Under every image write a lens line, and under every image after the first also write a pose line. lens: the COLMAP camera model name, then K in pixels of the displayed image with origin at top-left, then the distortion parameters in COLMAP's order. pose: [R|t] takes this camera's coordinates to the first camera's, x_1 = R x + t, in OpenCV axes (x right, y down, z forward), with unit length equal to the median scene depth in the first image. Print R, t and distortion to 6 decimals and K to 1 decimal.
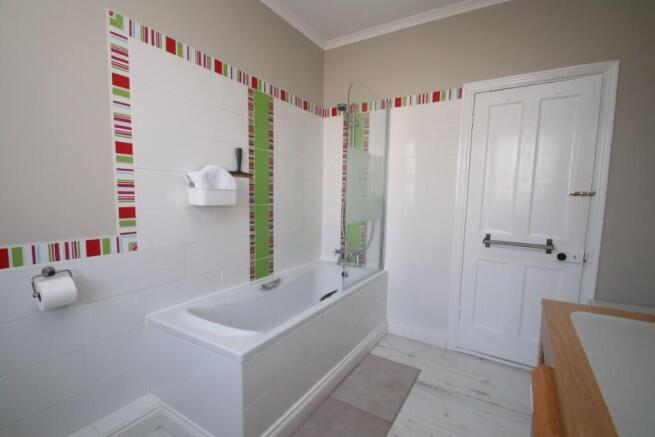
lens RADIAL K [[304.7, 0, 330.7], [0, 304.7, 224.9], [0, 0, 1]] dist [0.014710, -0.016886]
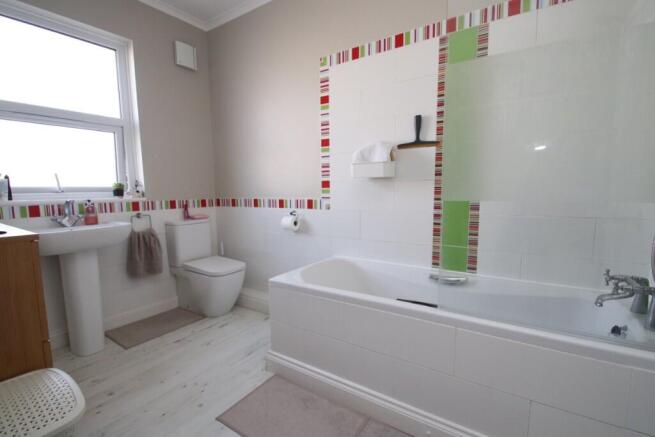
lens RADIAL K [[304.7, 0, 330.7], [0, 304.7, 224.9], [0, 0, 1]] dist [0.014710, -0.016886]
pose [[-0.051536, 0.096890, -0.993960, 0.635021], [-0.088104, 0.990961, 0.101166, 0.003596], [0.994777, 0.092786, -0.042533, 0.785665]]
